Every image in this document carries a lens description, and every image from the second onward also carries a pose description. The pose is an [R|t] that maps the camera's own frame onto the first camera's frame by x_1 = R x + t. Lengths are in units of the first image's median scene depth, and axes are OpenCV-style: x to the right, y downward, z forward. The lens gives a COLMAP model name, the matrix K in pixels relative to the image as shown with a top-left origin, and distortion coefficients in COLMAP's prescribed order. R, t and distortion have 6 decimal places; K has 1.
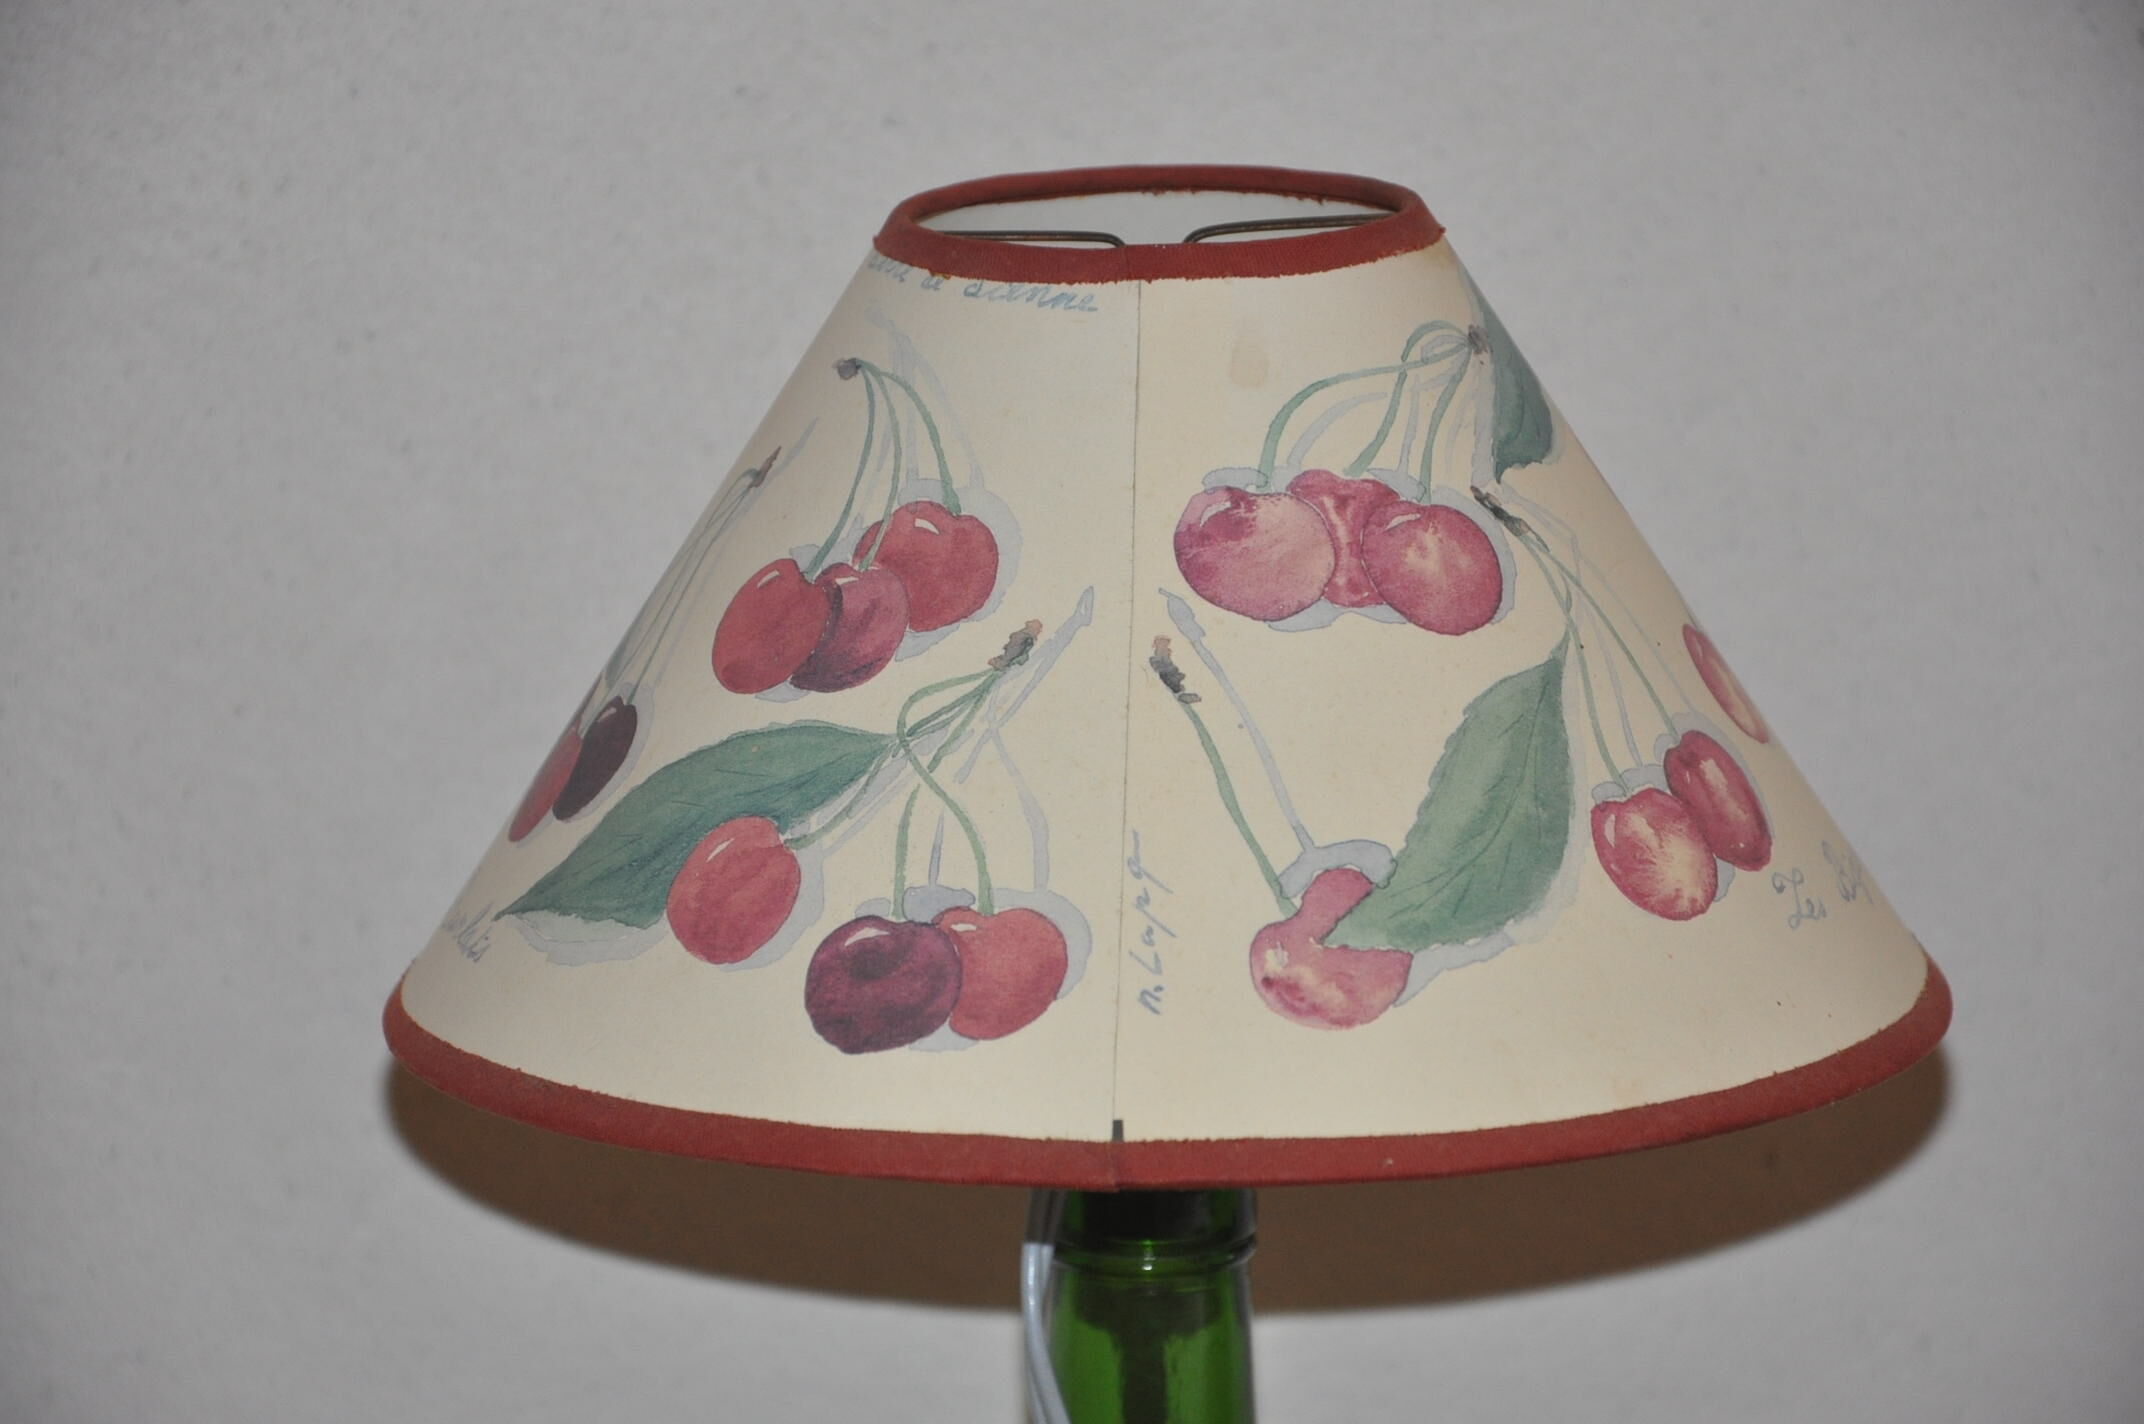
lens RADIAL K [[9261.2, 0, 1064.2], [0, 9261.2, 715.9], [0, 0, 1]] dist [1.339968, 0.000000]
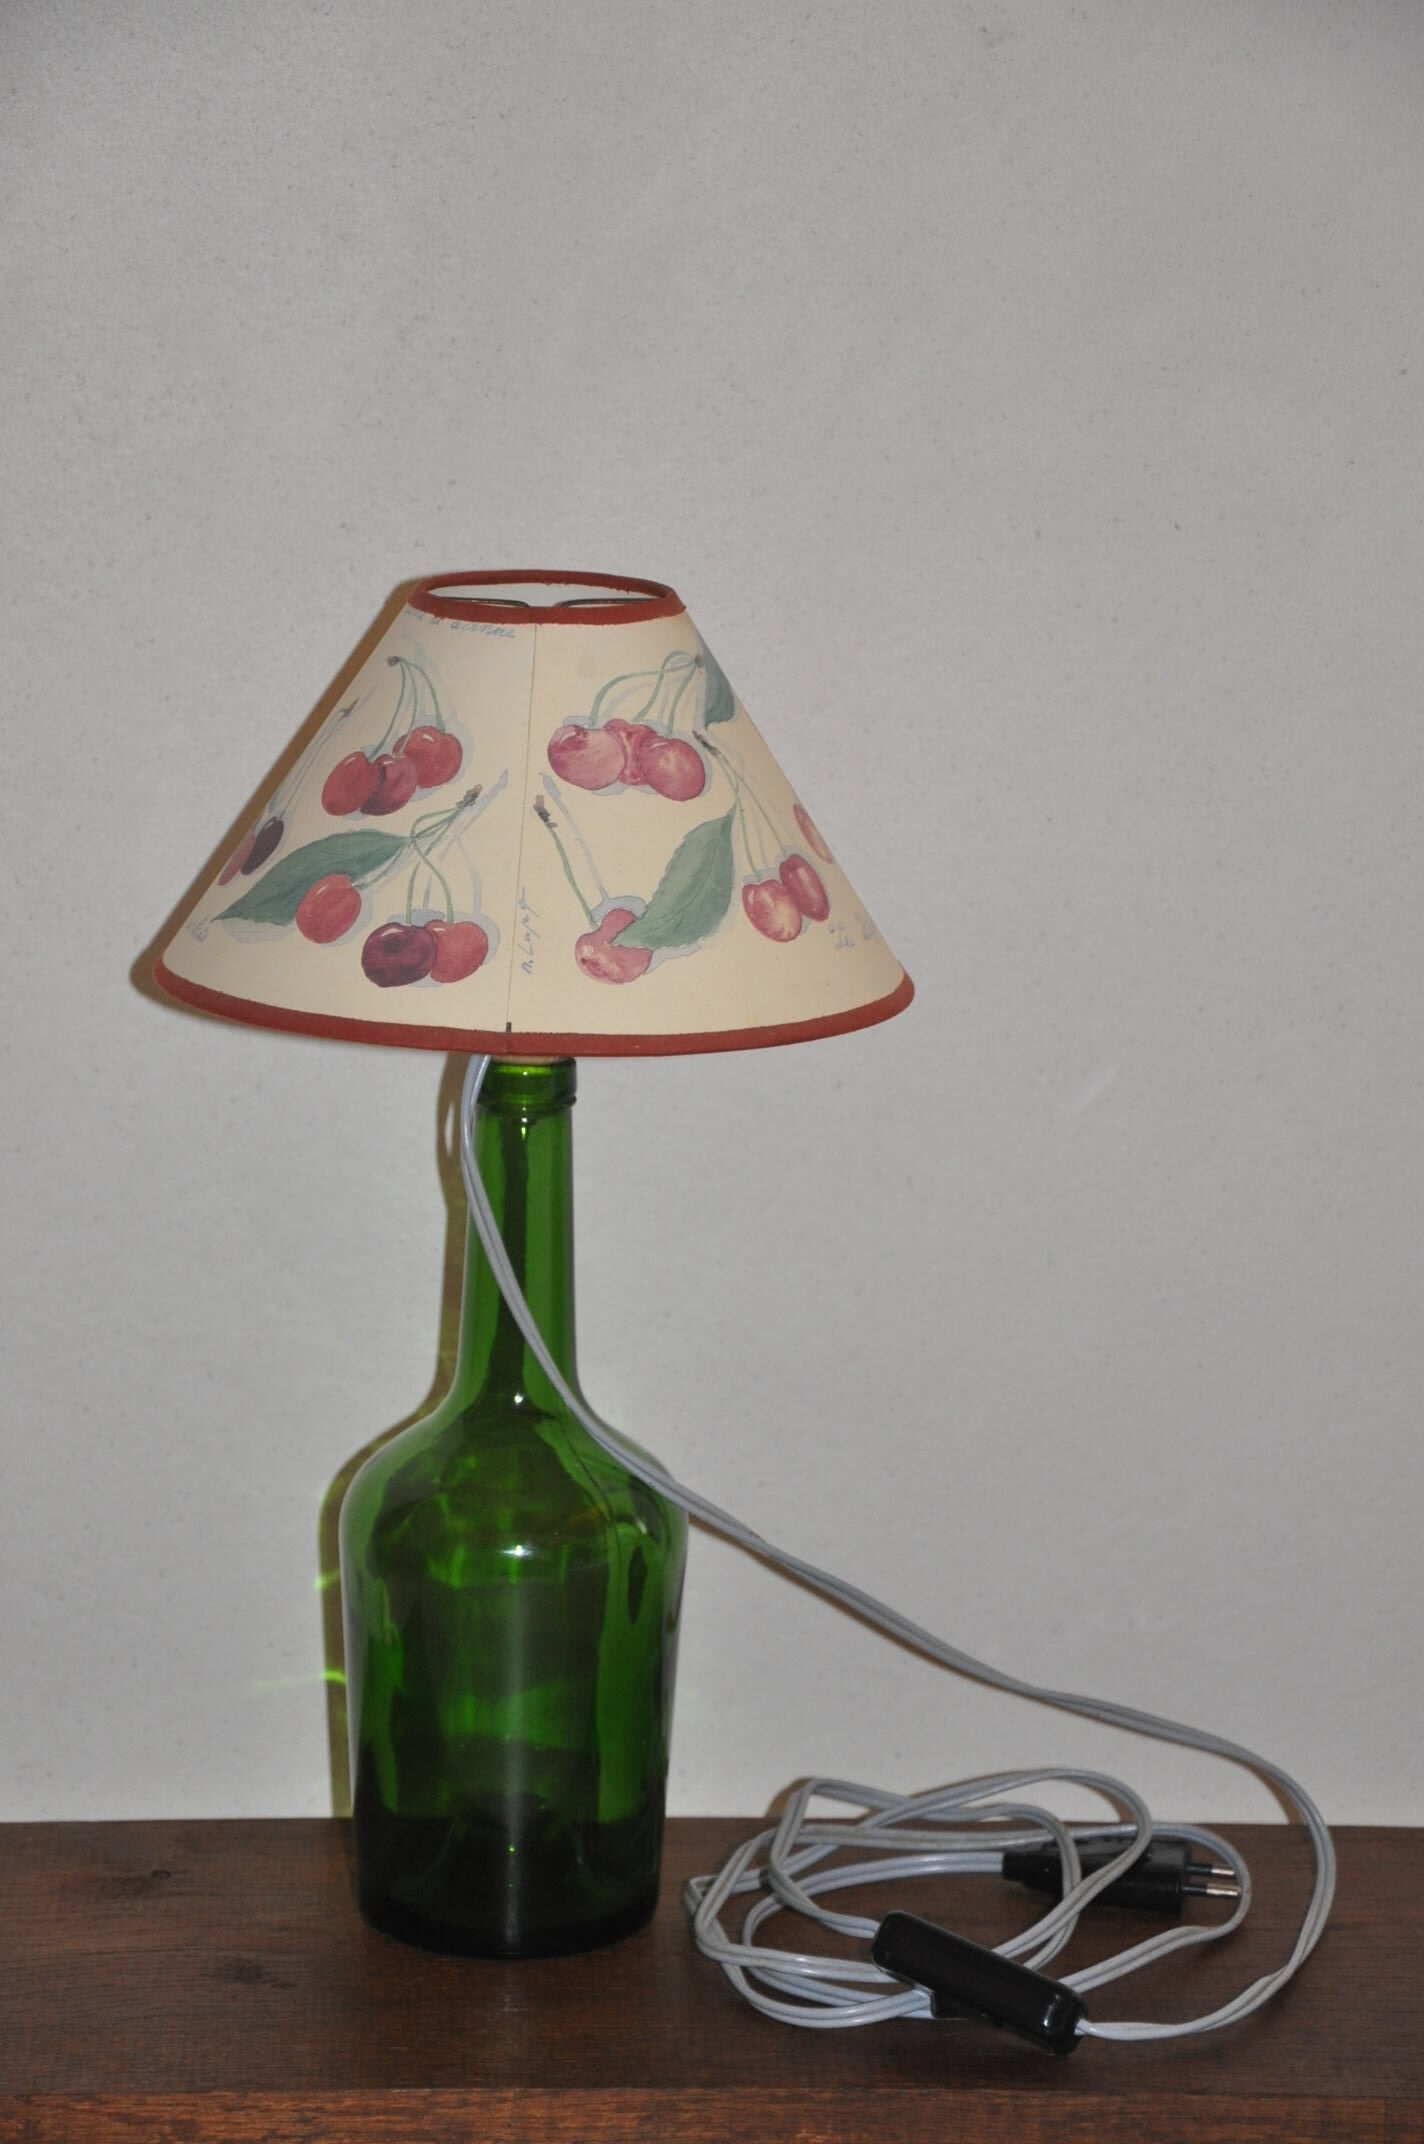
lens RADIAL K [[5578.9, 0, 700.2], [0, 5578.9, 1054.5], [0, 0, 1]] dist [0.538543, 0.000000]
pose [[0.998585, 0.039549, 0.035545, 0.004076], [-0.040337, 0.998950, 0.021734, 0.020431], [-0.034648, -0.023137, 0.999132, -0.248745]]
